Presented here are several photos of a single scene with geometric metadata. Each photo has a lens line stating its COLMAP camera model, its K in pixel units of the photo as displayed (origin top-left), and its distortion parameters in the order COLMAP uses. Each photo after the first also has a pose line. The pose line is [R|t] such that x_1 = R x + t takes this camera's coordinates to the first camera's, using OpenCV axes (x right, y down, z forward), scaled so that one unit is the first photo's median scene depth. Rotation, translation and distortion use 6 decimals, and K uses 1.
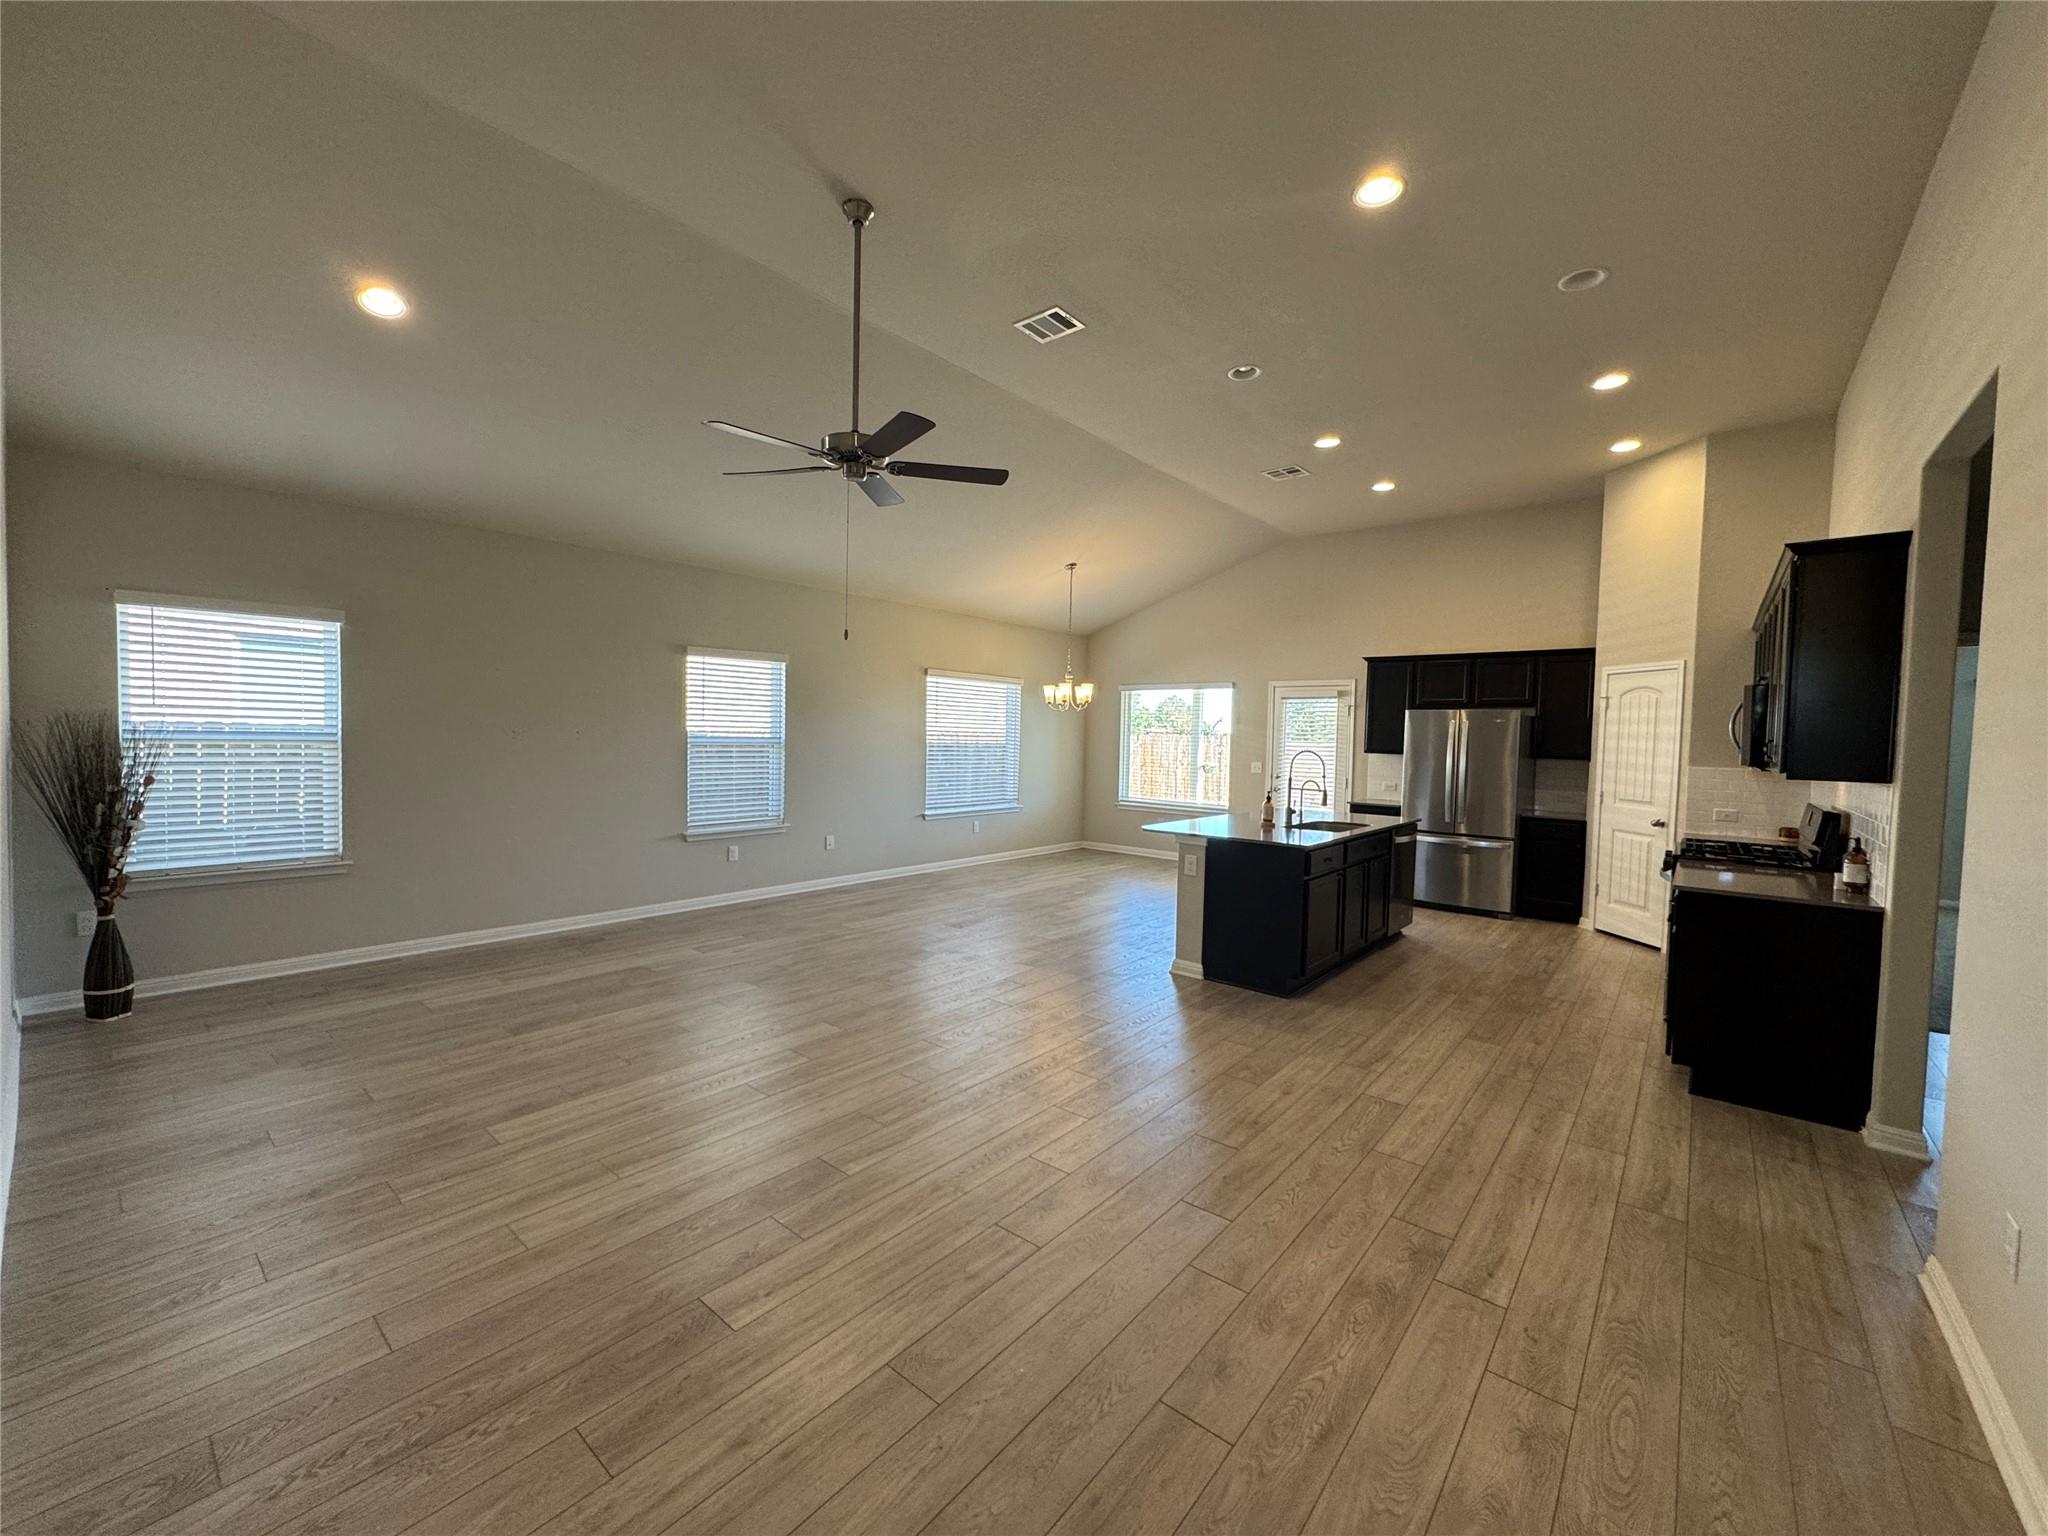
lens RADIAL K [[815.3, 0, 1027.3], [0, 815.3, 764.7], [0, 0, 1]] dist [-0.003094, 0.000263]
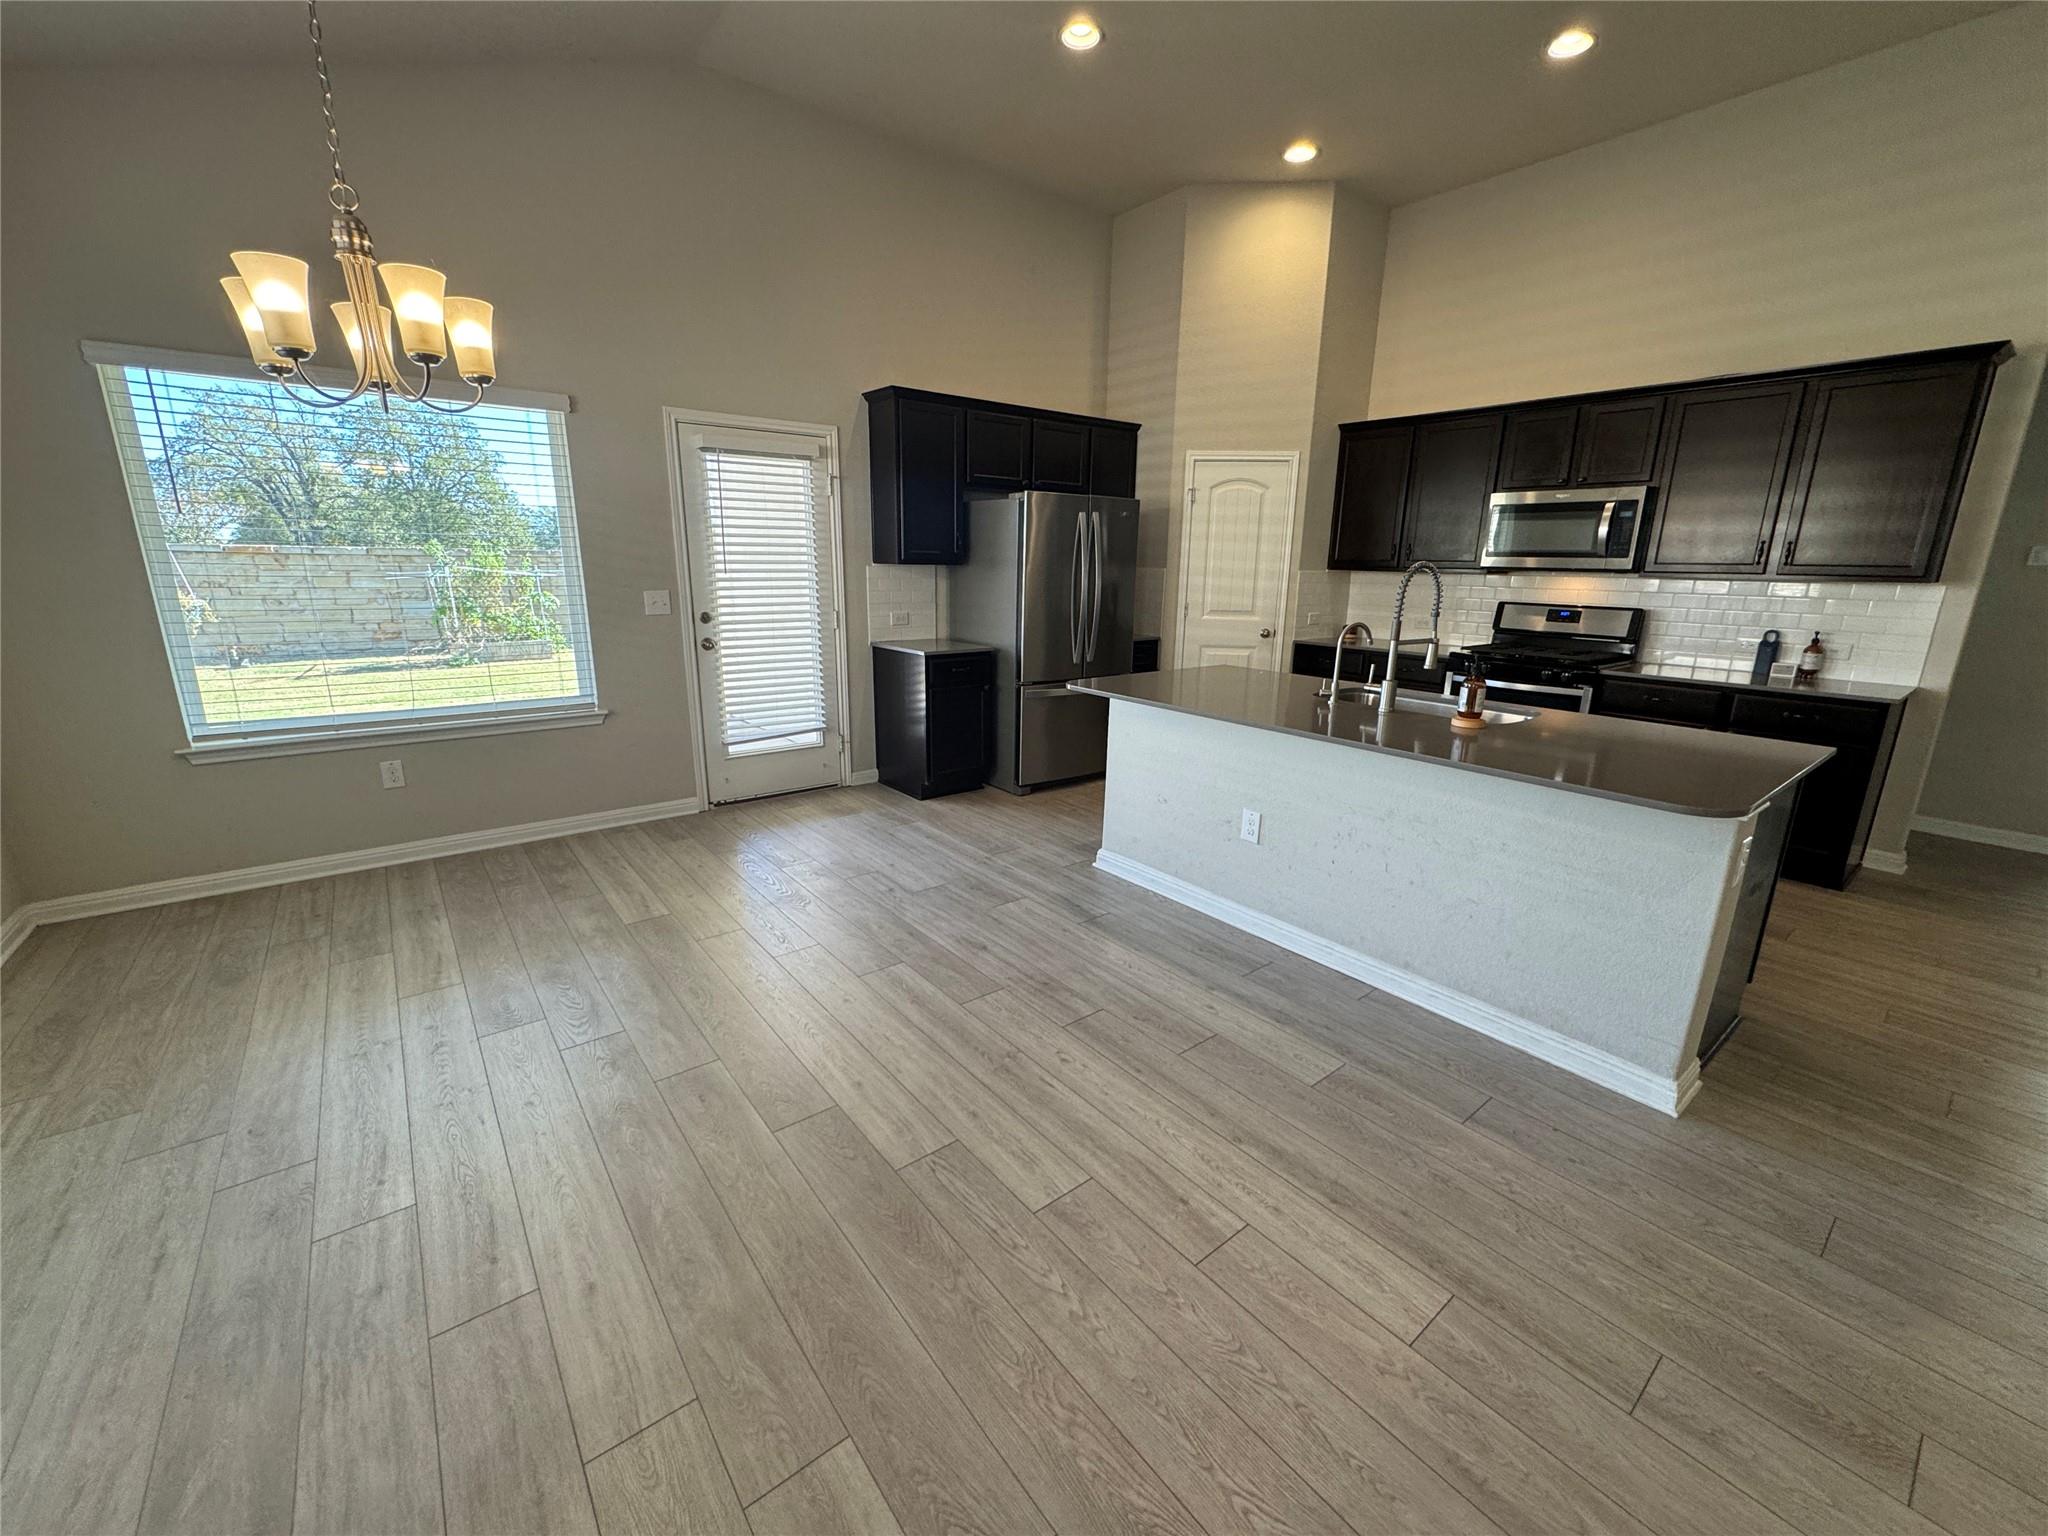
lens RADIAL K [[815.3, 0, 1026.7], [0, 815.3, 763.6], [0, 0, 1]] dist [-0.003094, 0.000263]
pose [[0.206156, -0.259024, 0.943614, -0.264240], [0.027069, 0.965469, 0.259109, -0.043265], [-0.978145, -0.027874, 0.206048, 1.348525]]
